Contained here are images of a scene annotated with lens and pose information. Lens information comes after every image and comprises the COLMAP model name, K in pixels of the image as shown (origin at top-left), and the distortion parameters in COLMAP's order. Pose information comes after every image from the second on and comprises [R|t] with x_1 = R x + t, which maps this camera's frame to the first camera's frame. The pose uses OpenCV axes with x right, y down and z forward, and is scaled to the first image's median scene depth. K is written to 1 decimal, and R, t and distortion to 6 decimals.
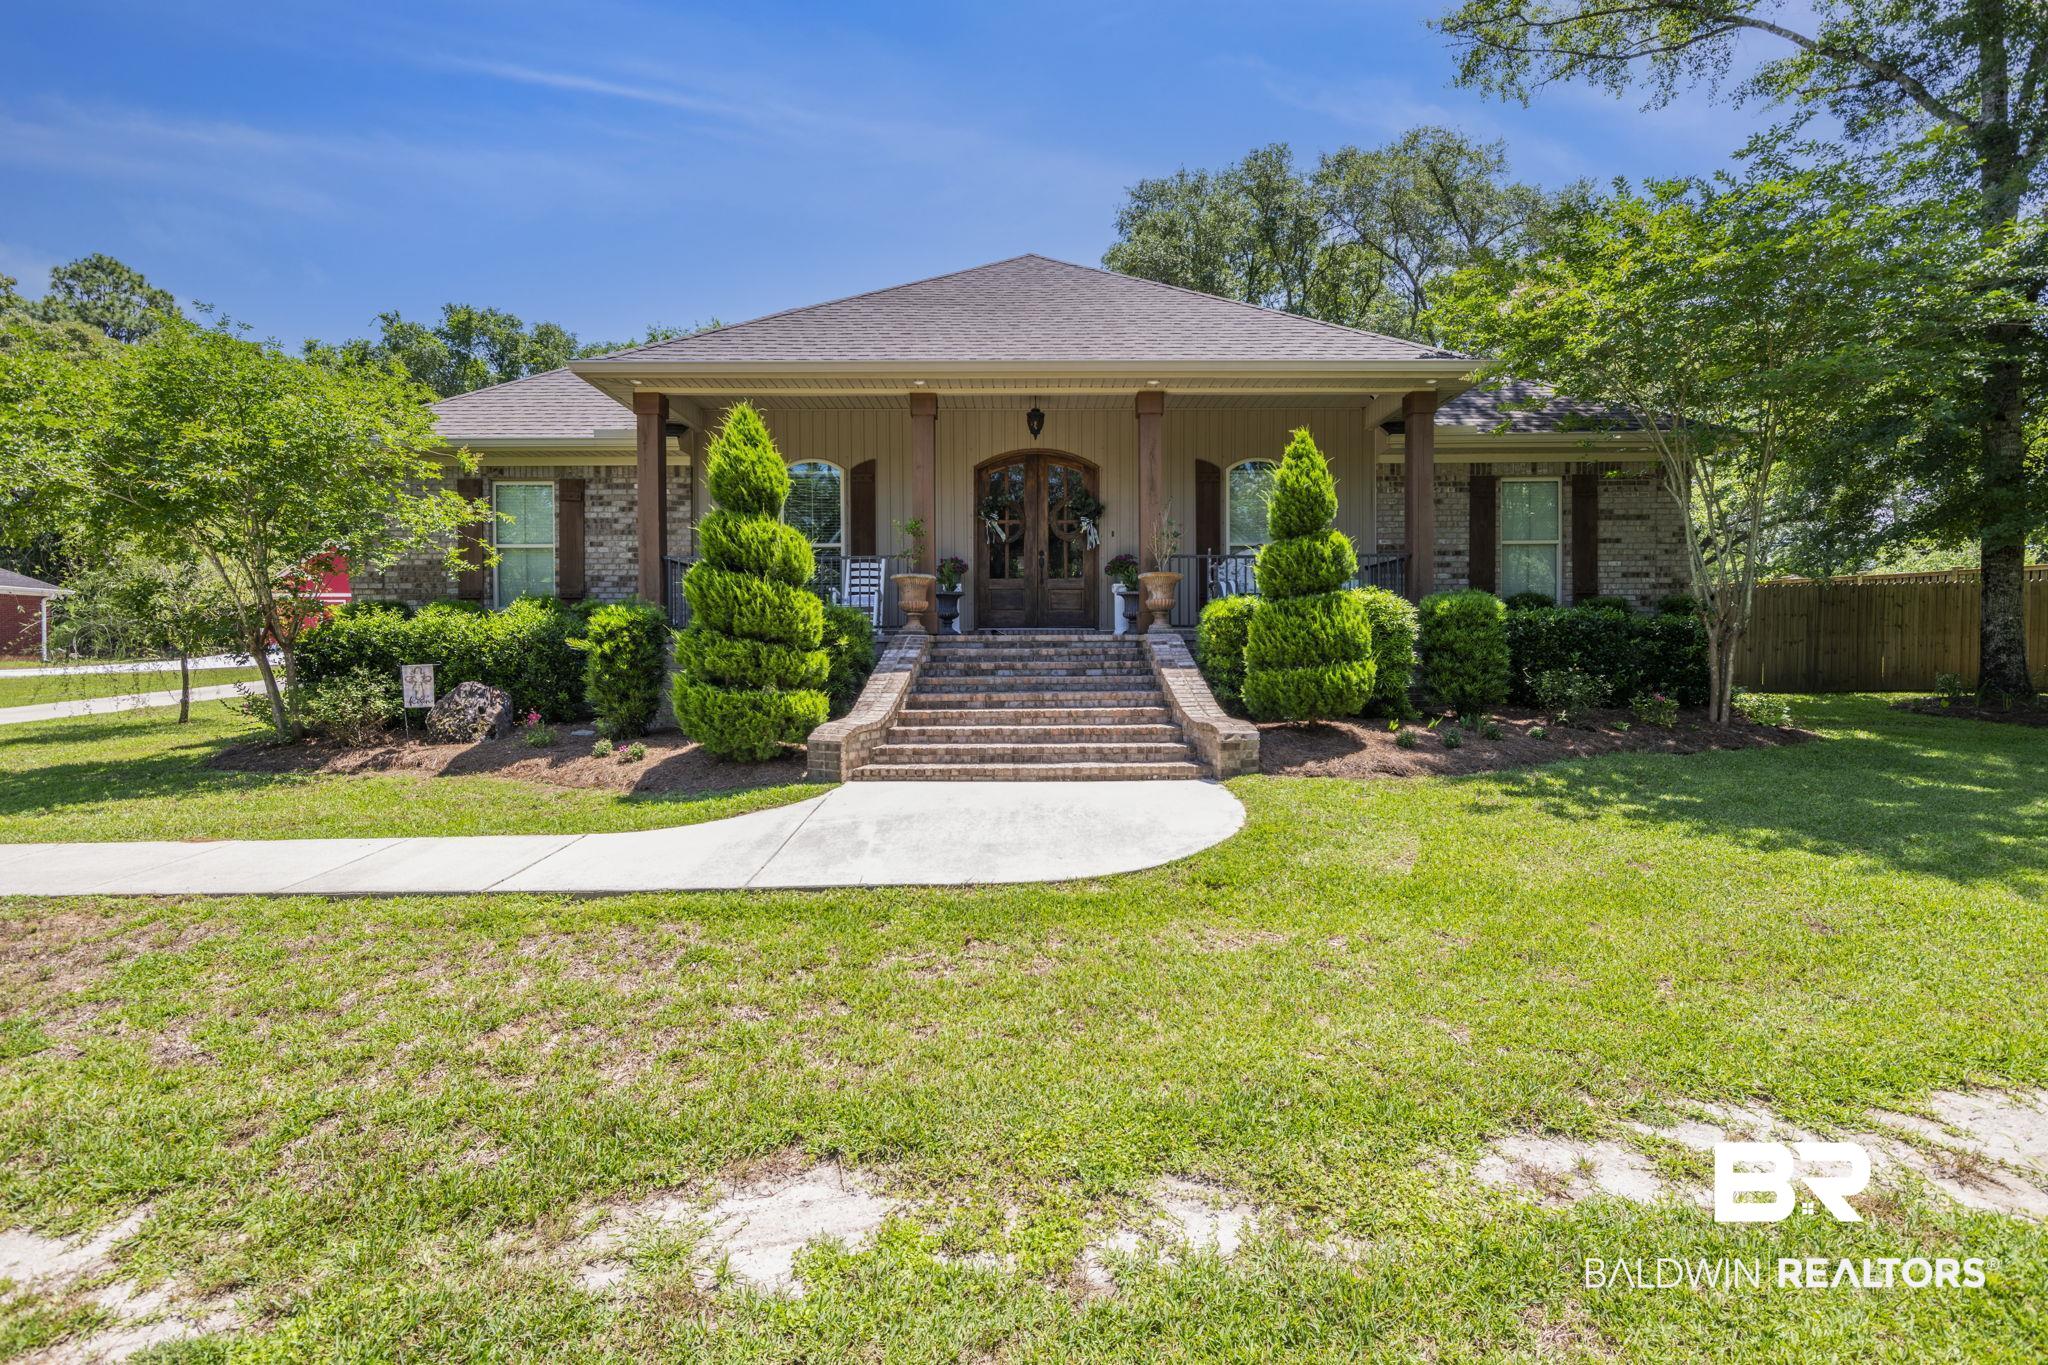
lens RADIAL K [[896.6, 0, 1026.6], [0, 896.6, 668.3], [0, 0, 1]] dist [-0.001692, -0.001626]
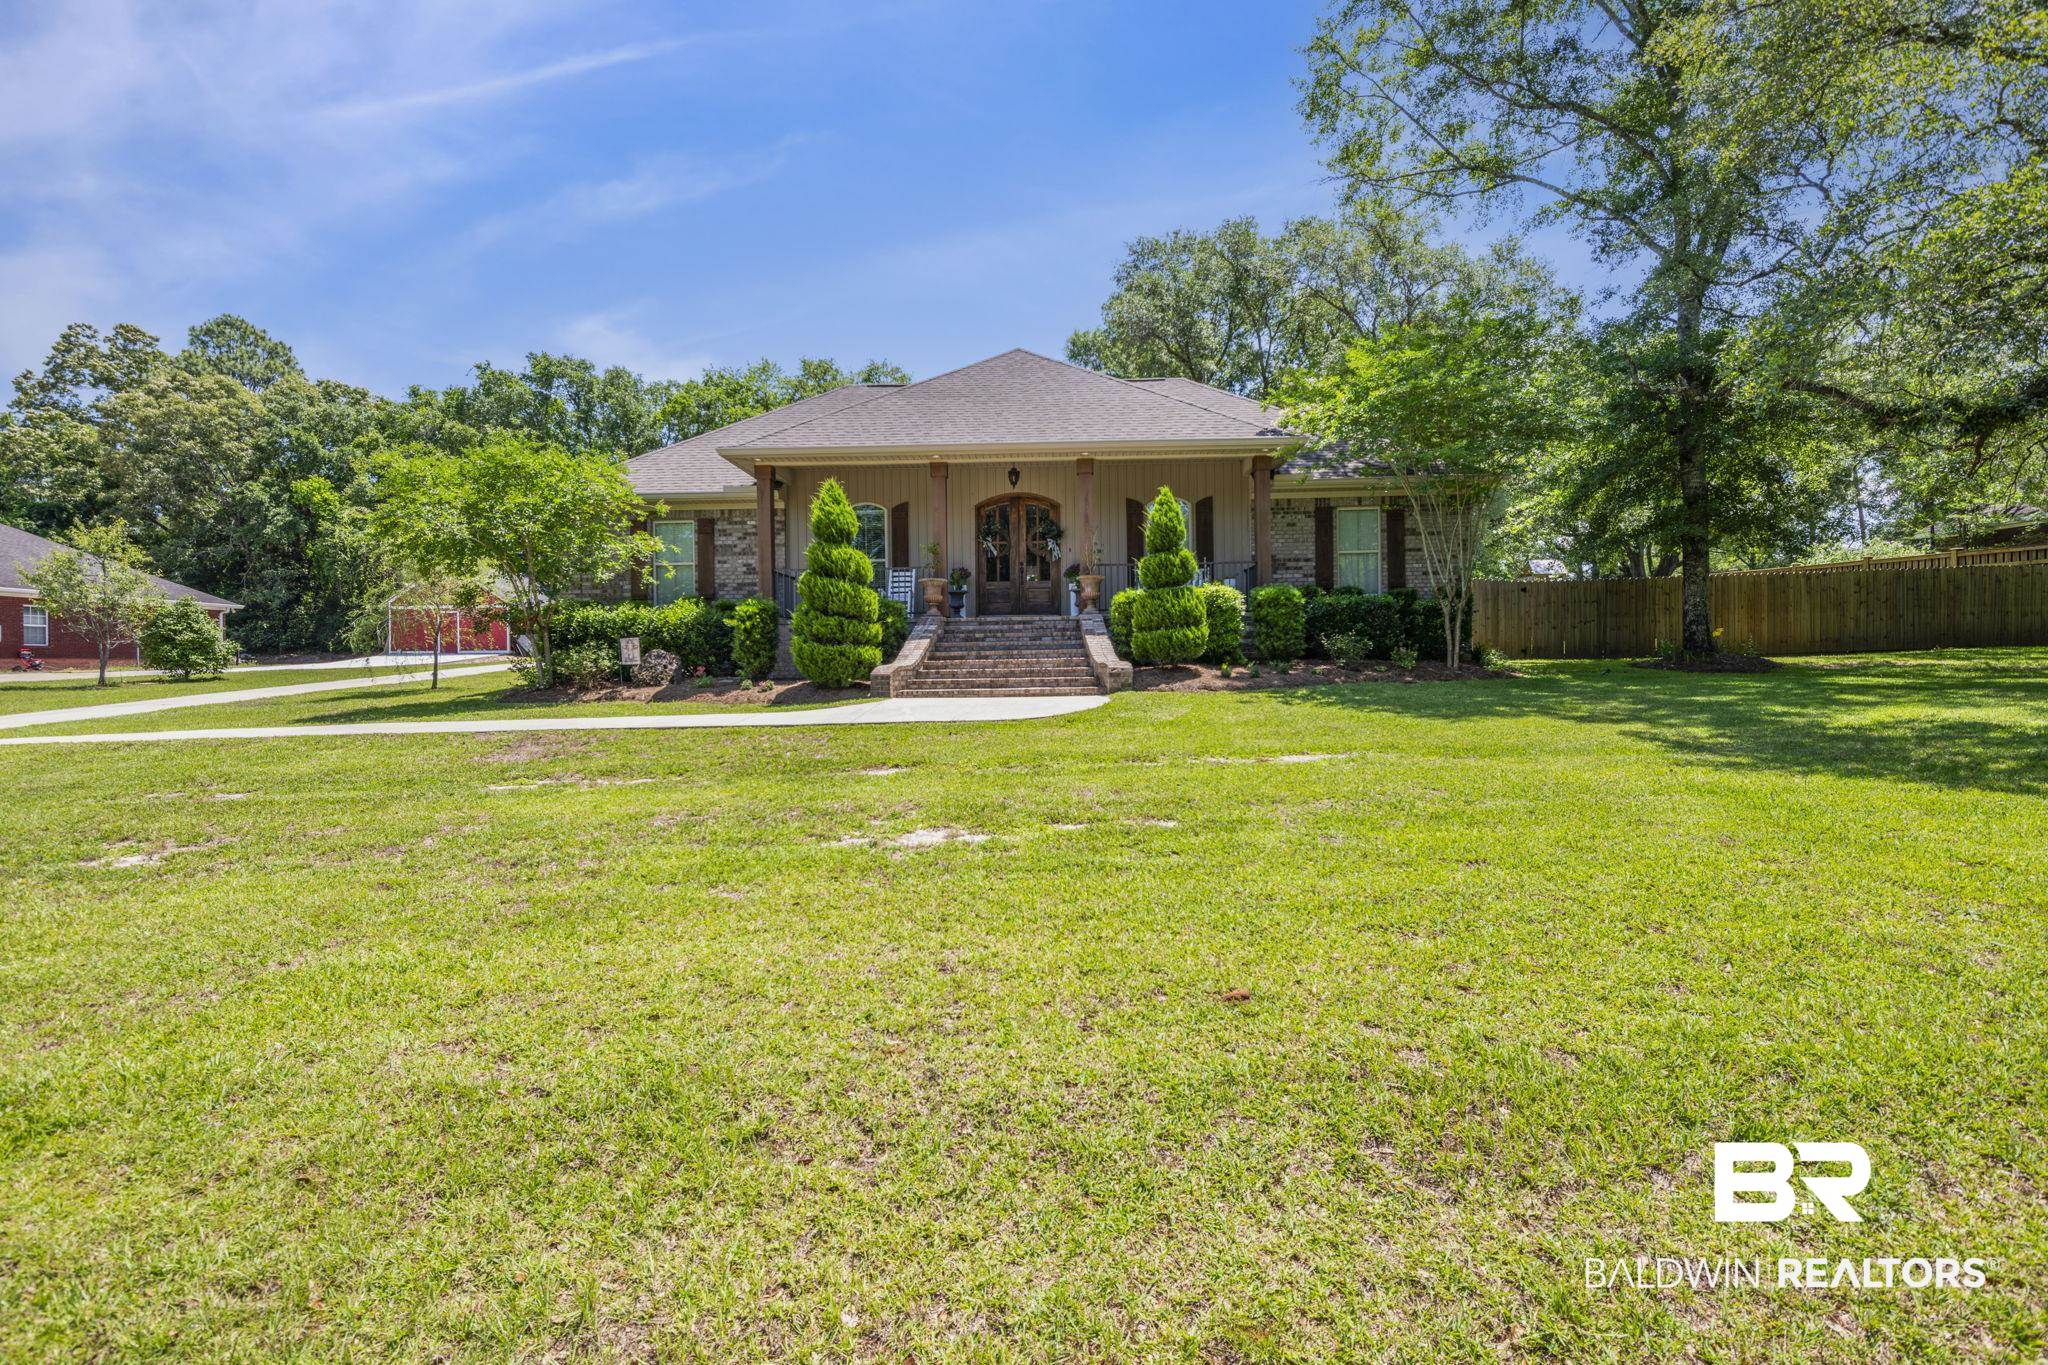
lens RADIAL K [[896.6, 0, 1023.1], [0, 896.6, 675.7], [0, 0, 1]] dist [-0.001692, -0.001626]
pose [[0.999121, -0.008625, -0.041023, 0.094610], [0.008441, 0.999954, -0.004659, 0.073889], [0.041061, 0.004309, 0.999147, -0.562386]]
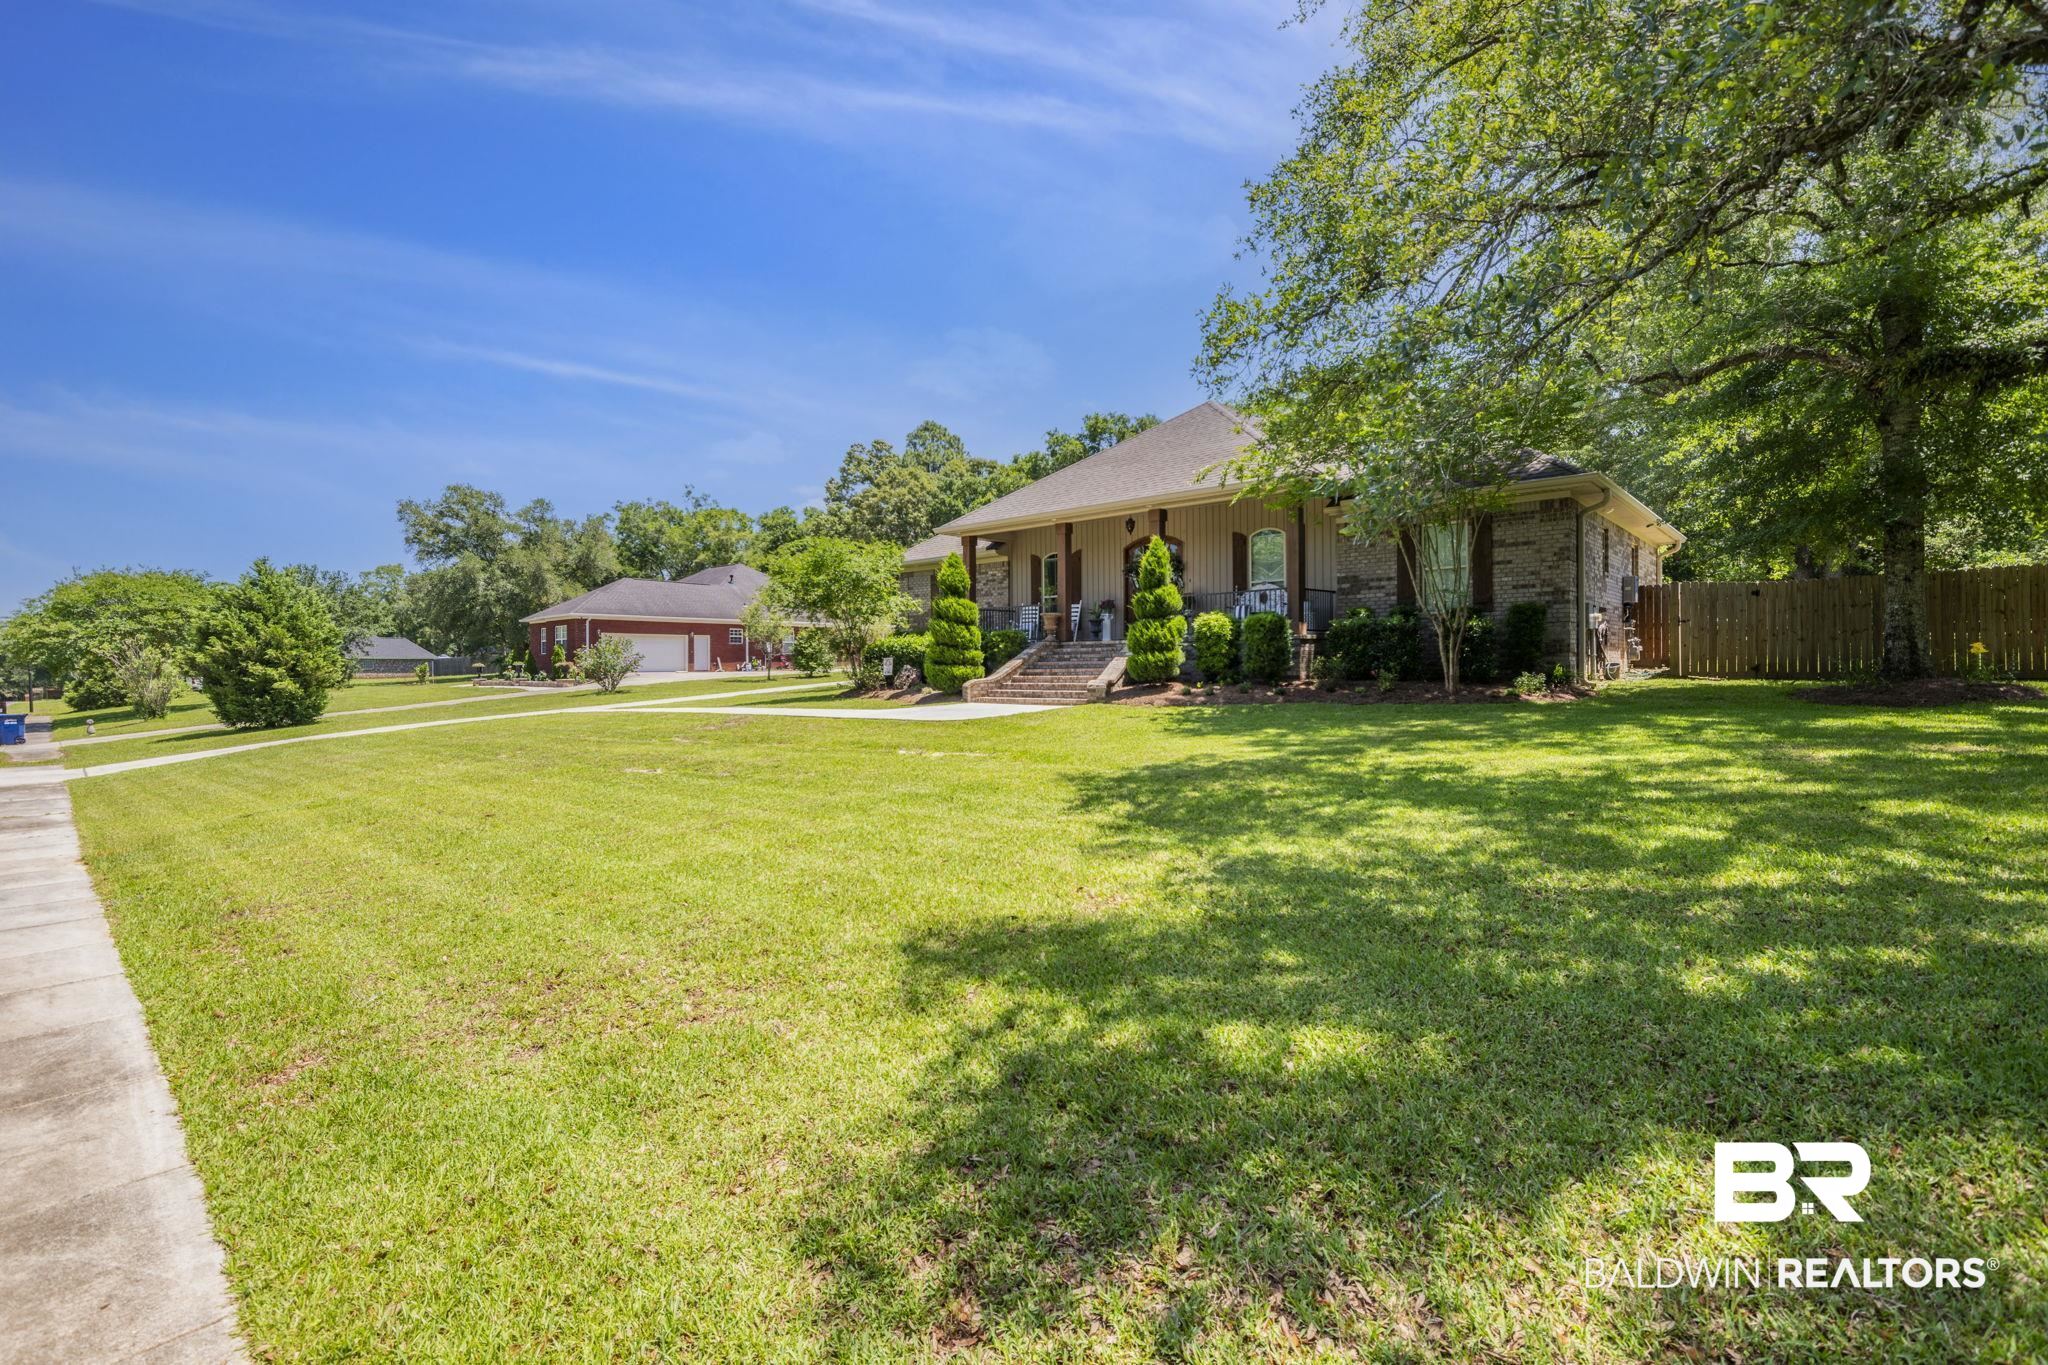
lens RADIAL K [[896.6, 0, 1022.2], [0, 896.6, 676.9], [0, 0, 1]] dist [-0.001692, -0.001626]
pose [[0.737217, 0.007442, -0.675616, 1.231373], [-0.009859, 0.999951, 0.000256, 0.042903], [0.675585, 0.006472, 0.737254, -0.570824]]
